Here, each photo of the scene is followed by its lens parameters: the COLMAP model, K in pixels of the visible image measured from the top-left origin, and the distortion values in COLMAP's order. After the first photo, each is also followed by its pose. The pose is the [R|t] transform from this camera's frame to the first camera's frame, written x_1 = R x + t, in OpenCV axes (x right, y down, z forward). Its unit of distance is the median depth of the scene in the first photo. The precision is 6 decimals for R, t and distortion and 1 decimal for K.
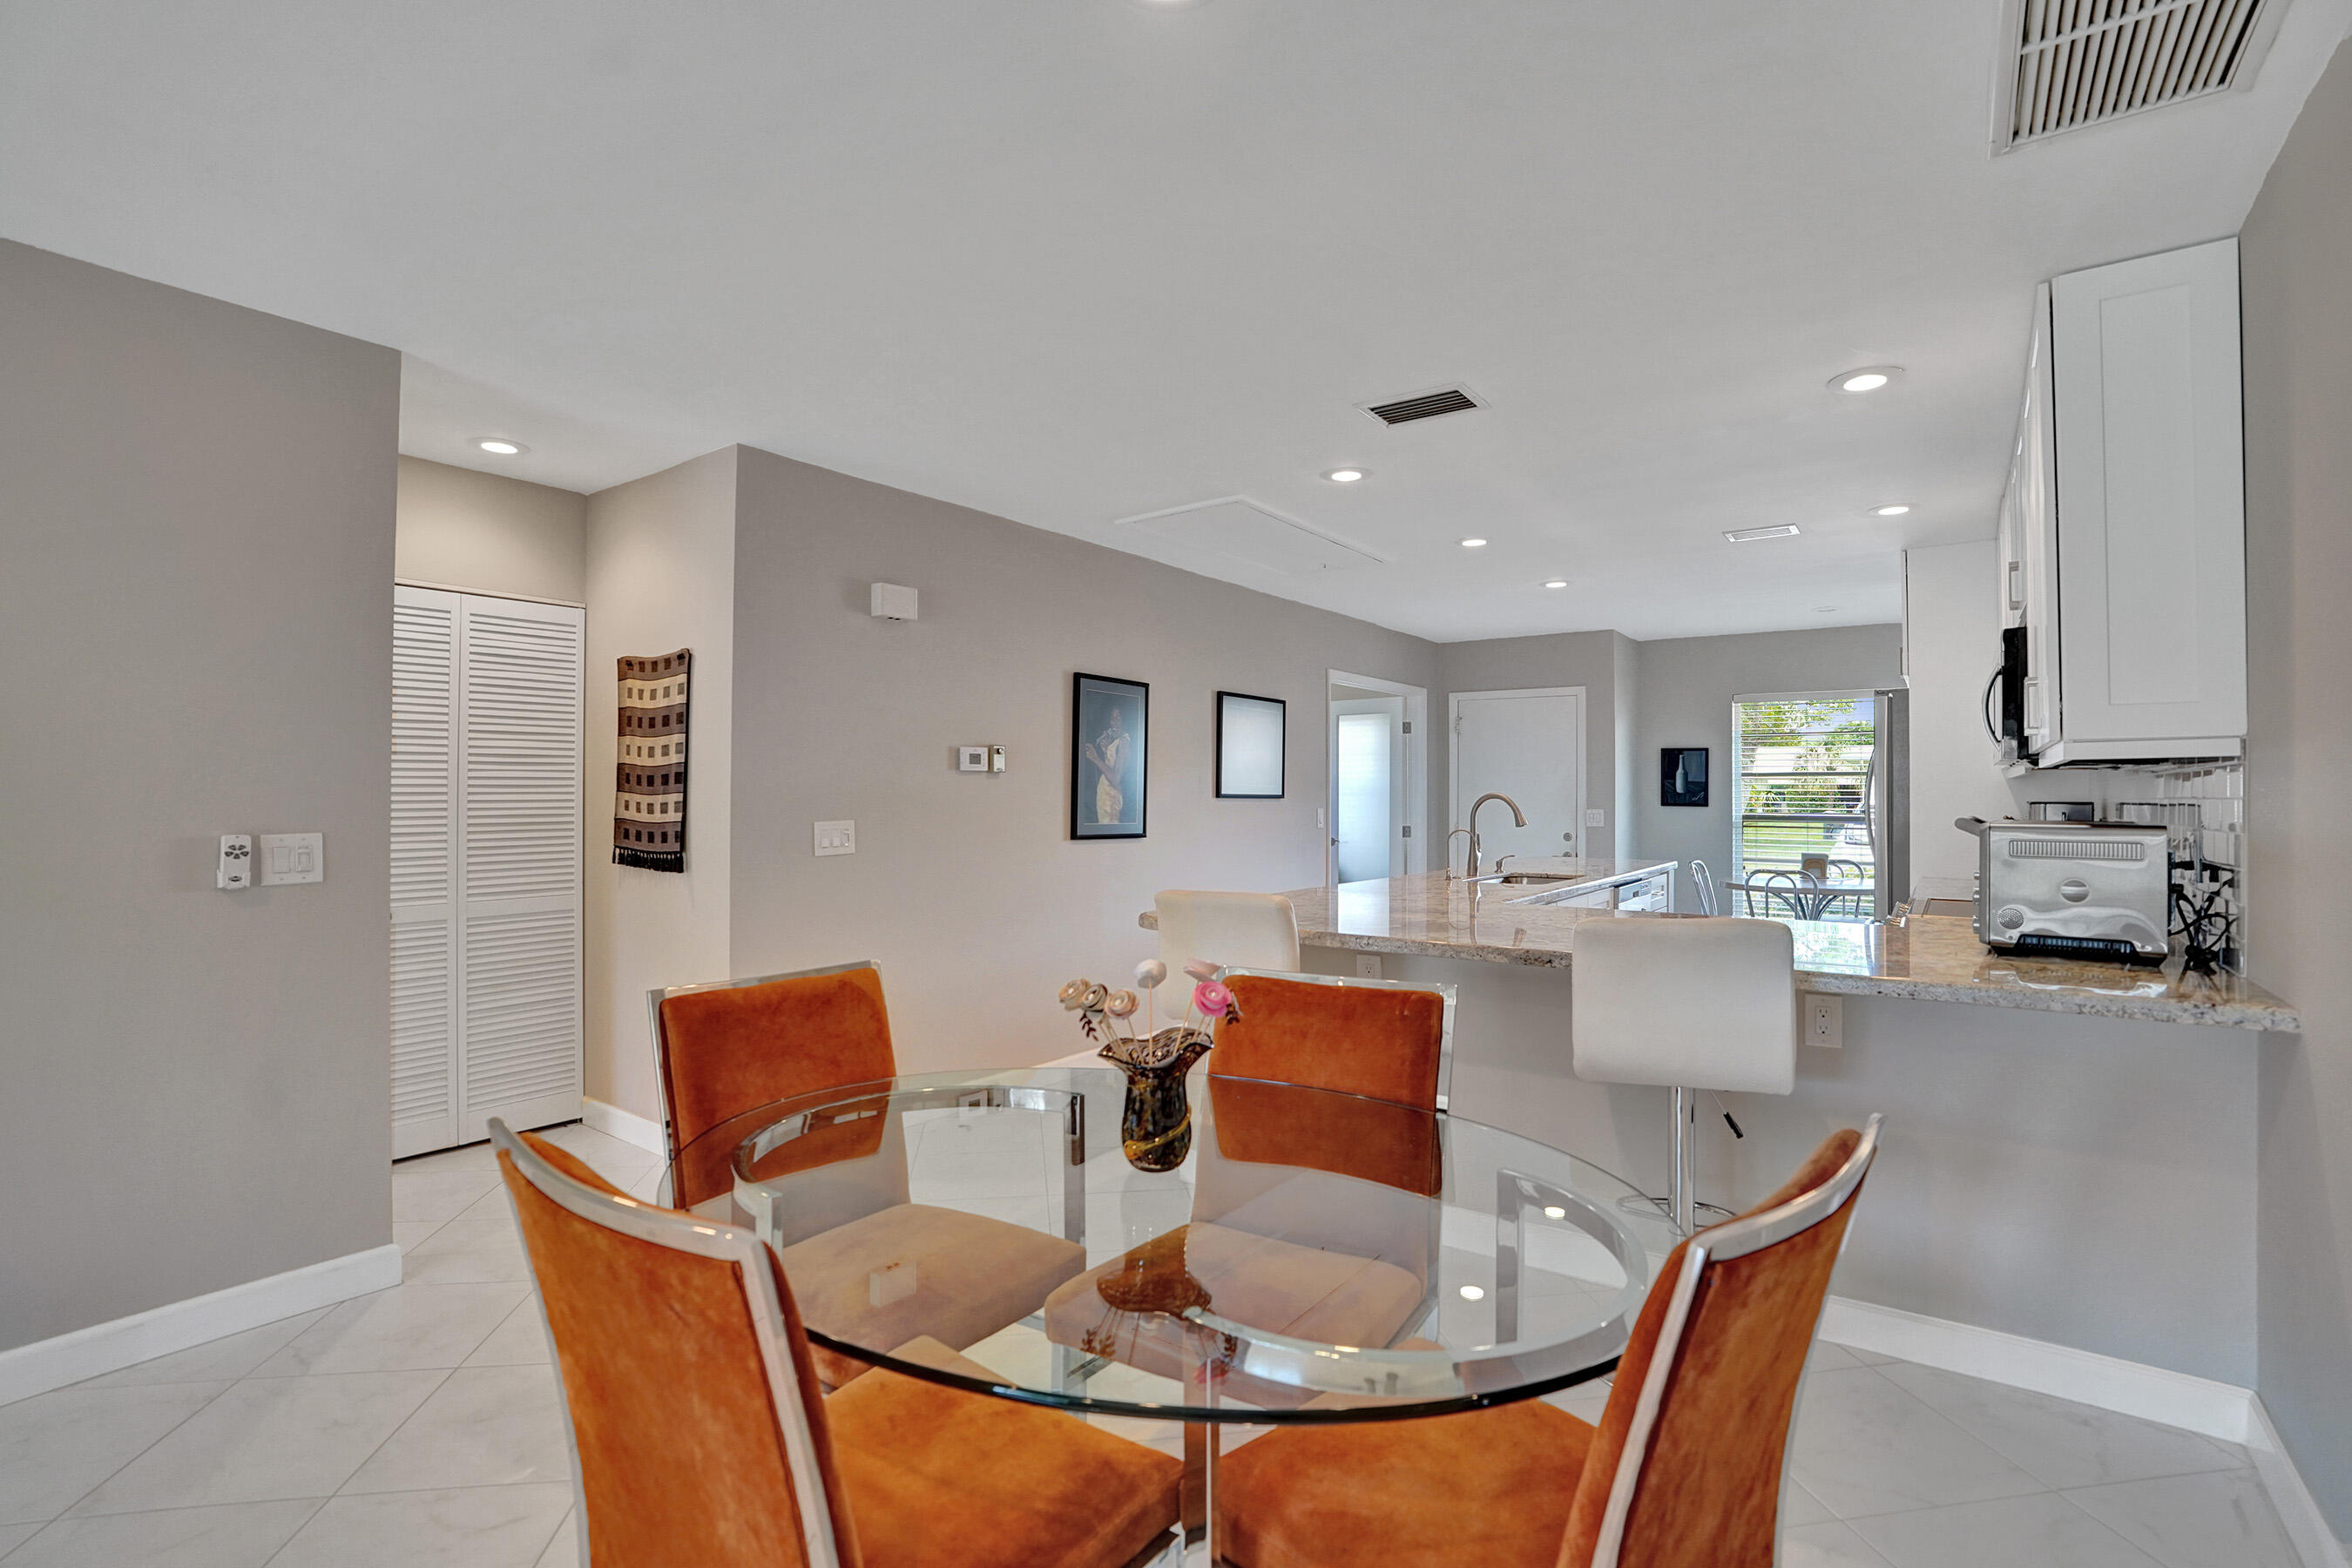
lens RADIAL K [[1093.5, 0, 1172.3], [0, 1093.5, 777.7], [0, 0, 1]] dist [-0.067566, 0.024228]
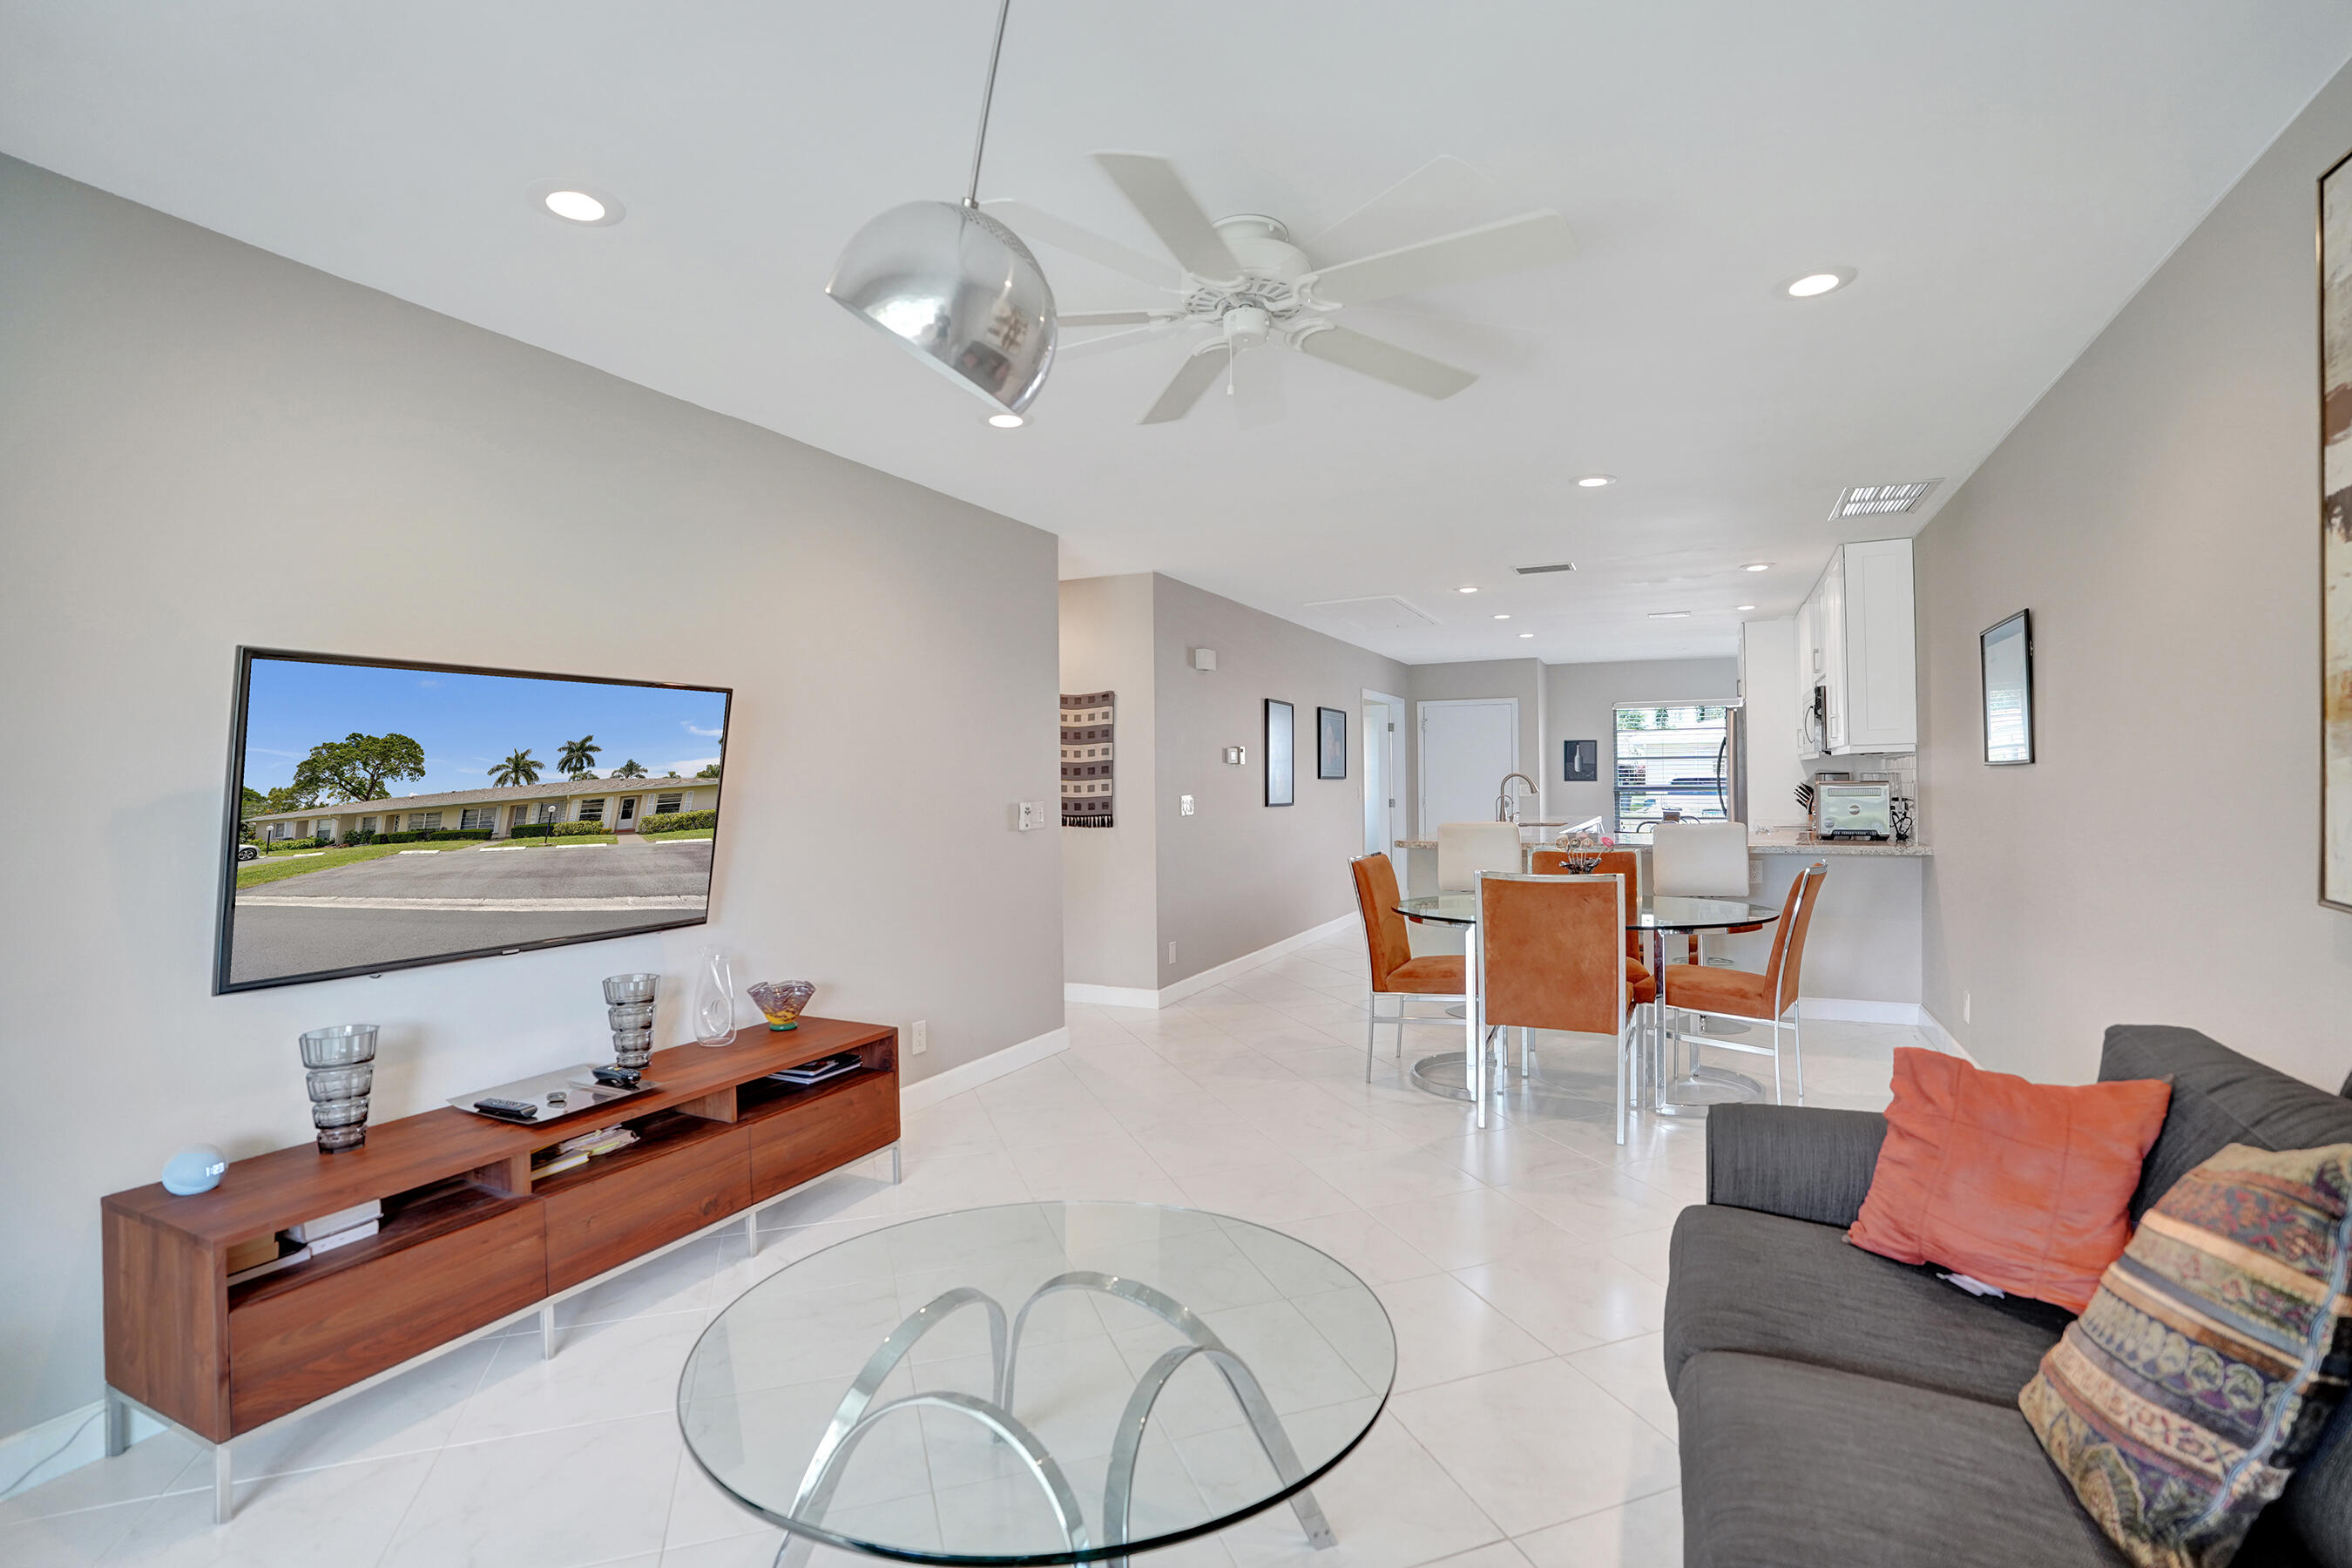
lens RADIAL K [[1093.5, 0, 1183.4], [0, 1093.5, 780.0], [0, 0, 1]] dist [-0.067566, 0.024228]
pose [[0.982366, -0.015232, 0.186346, -0.642731], [0.012562, 0.999801, 0.015499, -0.008331], [-0.186545, -0.012885, 0.982362, -0.643826]]
